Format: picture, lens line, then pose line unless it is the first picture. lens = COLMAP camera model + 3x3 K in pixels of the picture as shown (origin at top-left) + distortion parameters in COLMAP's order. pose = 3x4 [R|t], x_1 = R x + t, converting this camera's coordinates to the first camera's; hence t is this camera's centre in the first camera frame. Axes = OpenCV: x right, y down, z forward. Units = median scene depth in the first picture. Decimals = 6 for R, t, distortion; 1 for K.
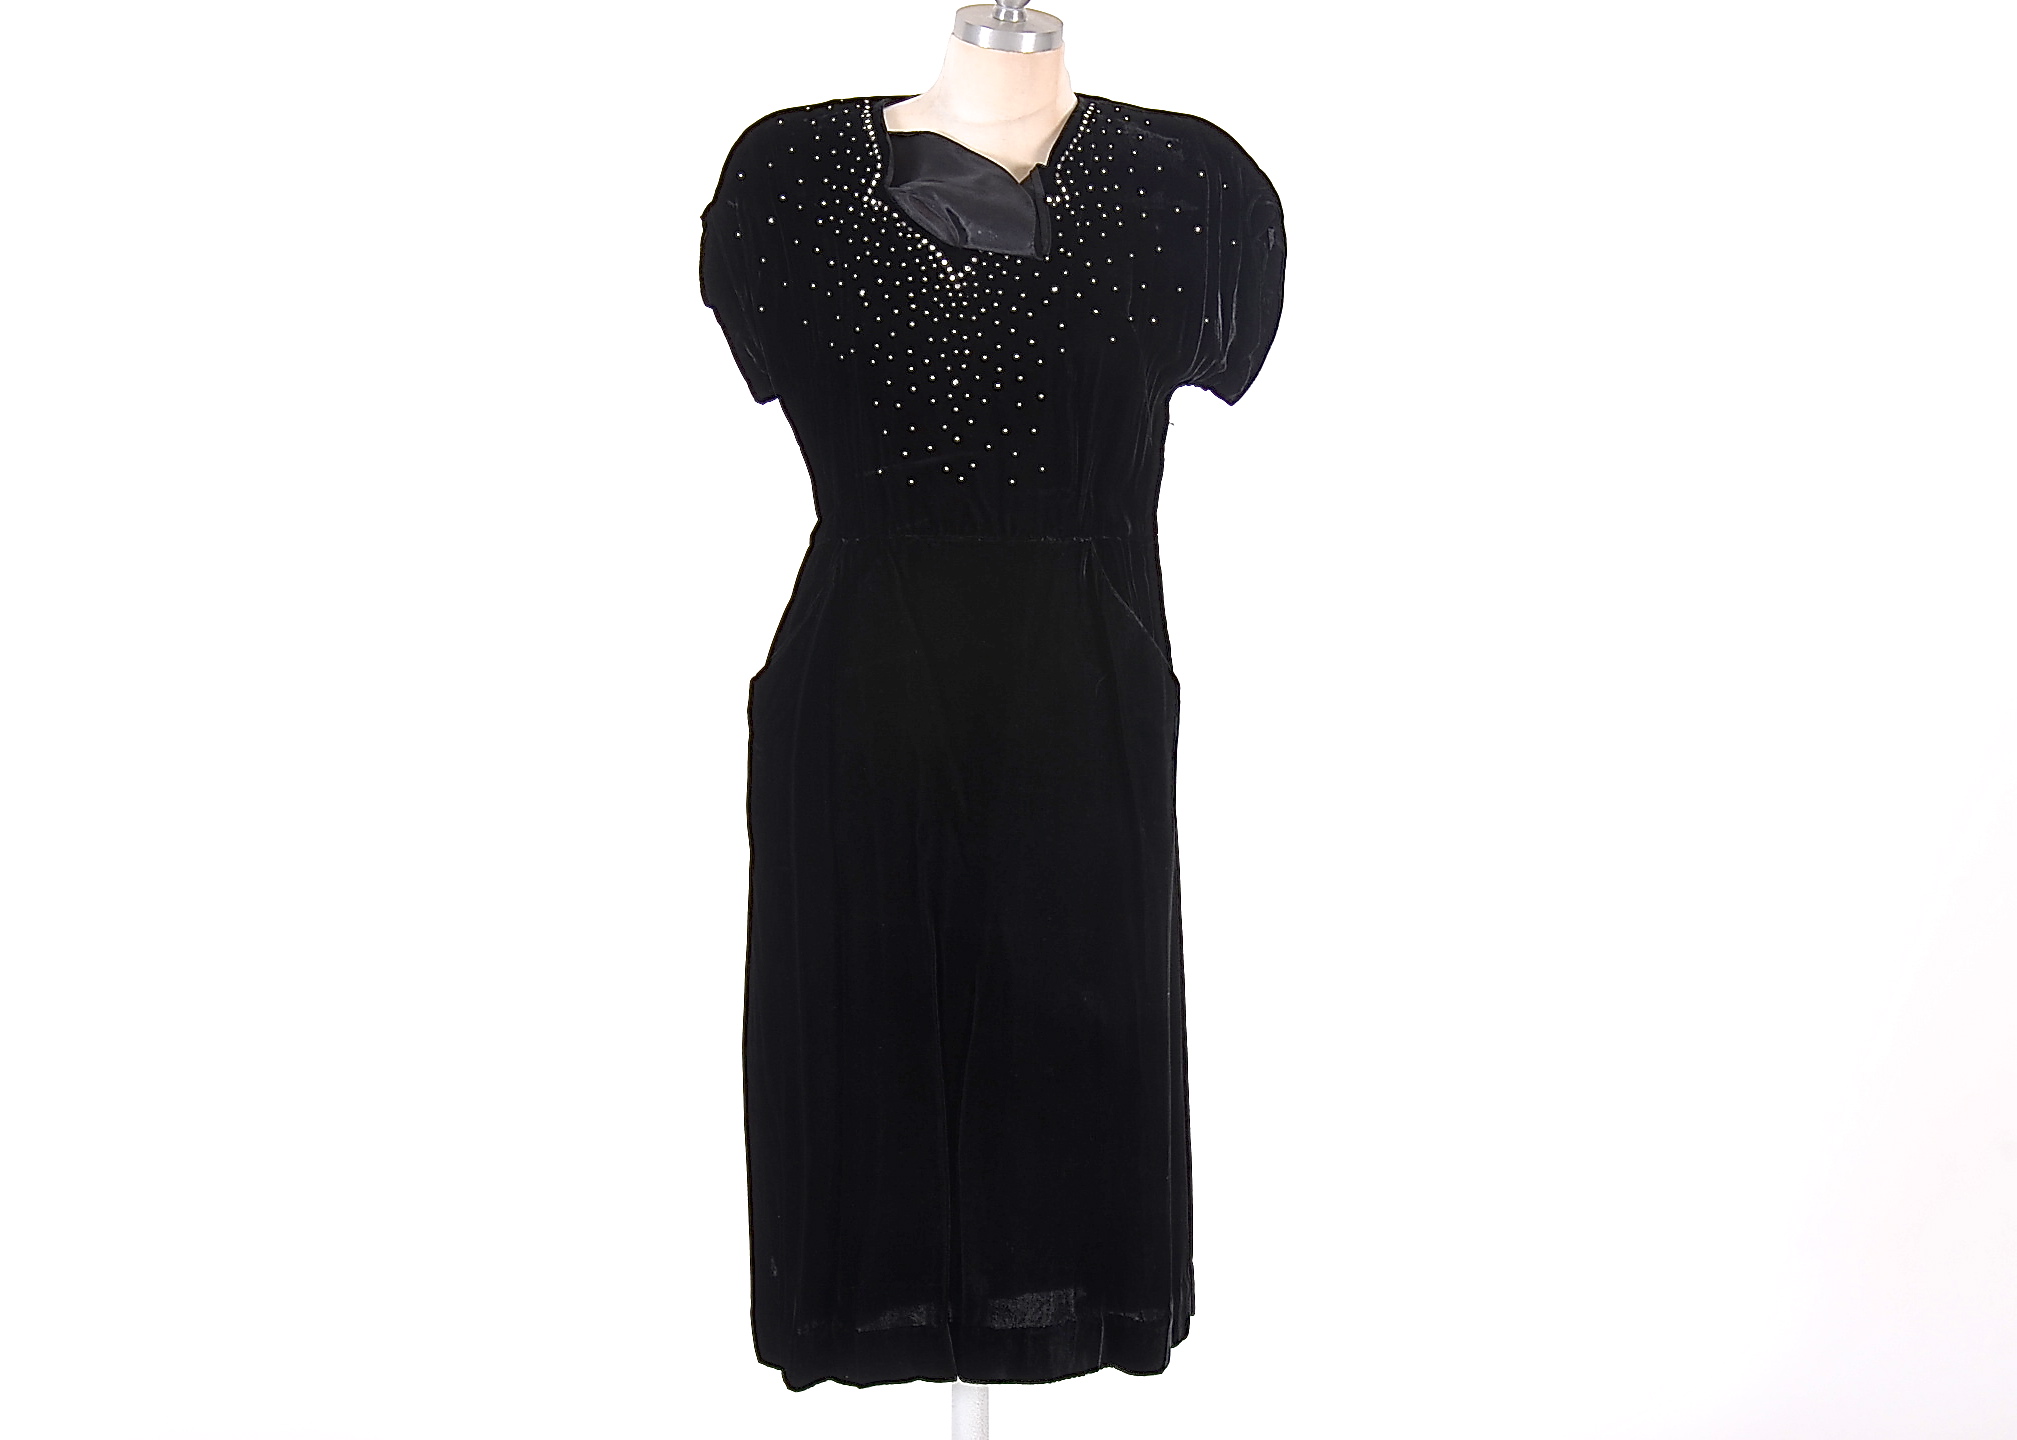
lens RADIAL K [[4437.8, 0, 1009.3], [0, 4437.8, 718.8], [0, 0, 1]] dist [0.063619, 0.000000]
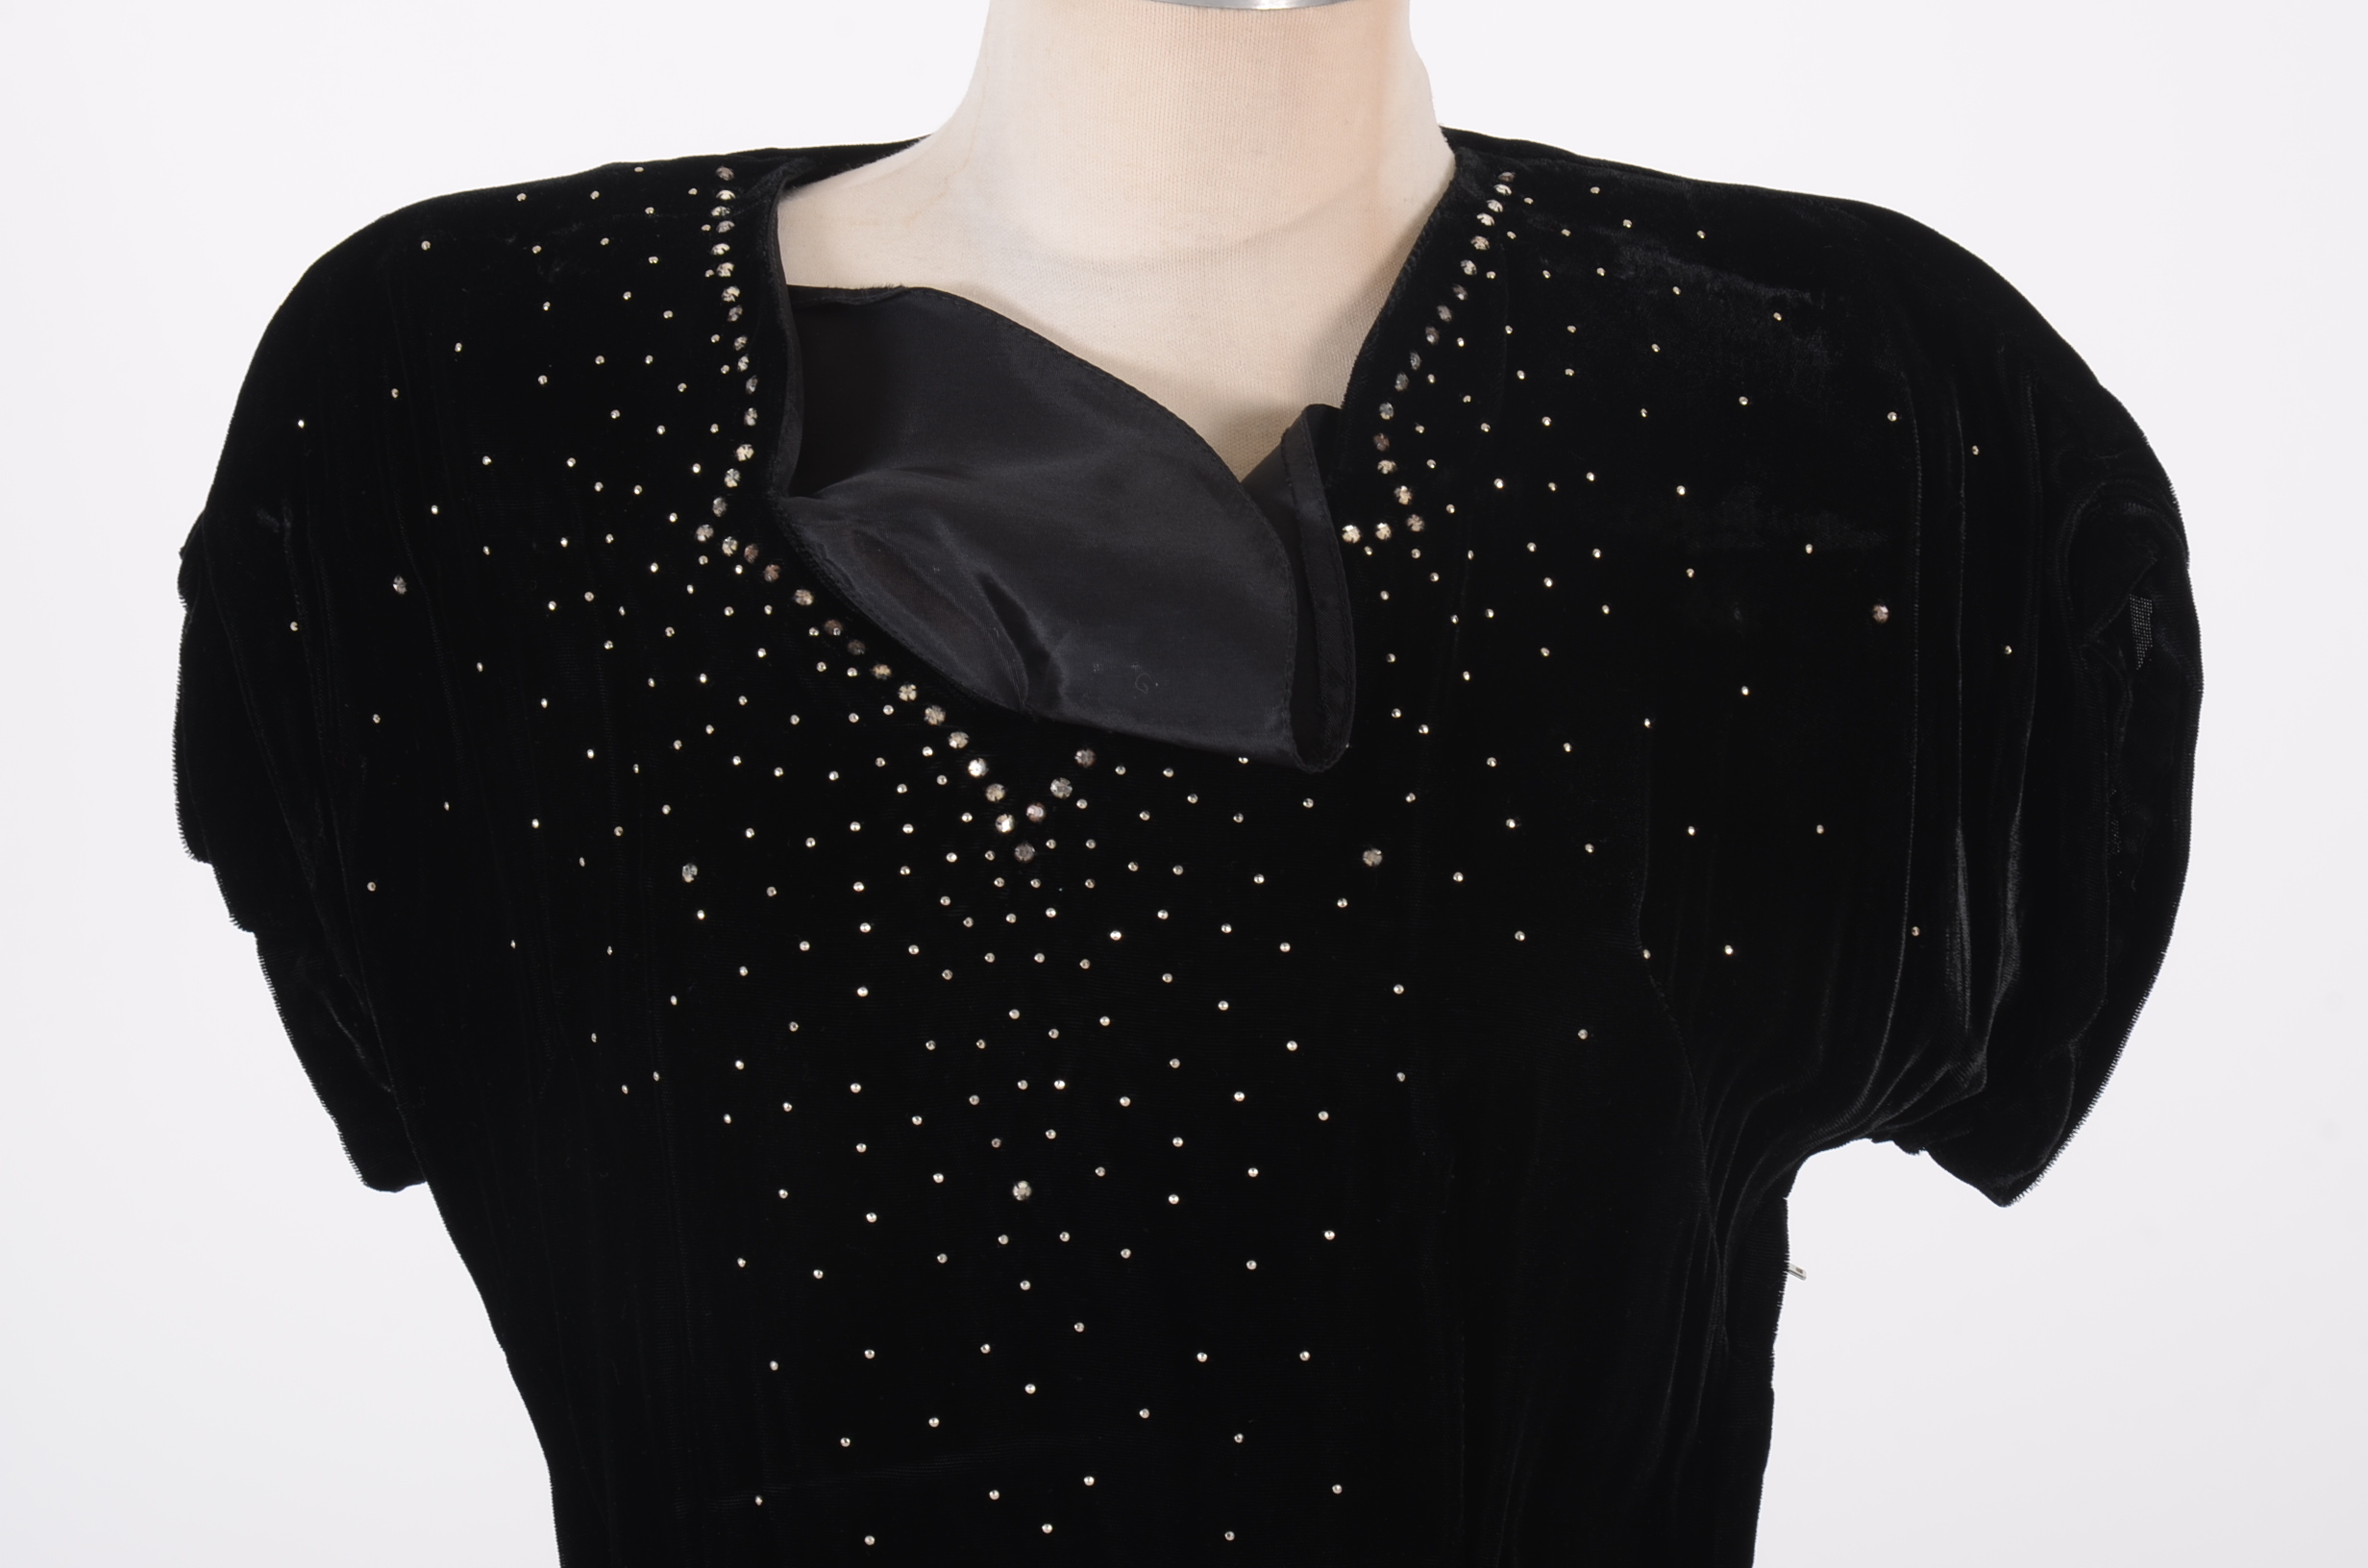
lens RADIAL K [[8109.8, 0, 1167.3], [0, 8109.8, 774.1], [0, 0, 1]] dist [0.789747, 0.000000]
pose [[0.999356, -0.007901, -0.035005, 0.015213], [0.007183, 0.999762, -0.020576, -0.091140], [0.035159, 0.020311, 0.999175, 0.485016]]
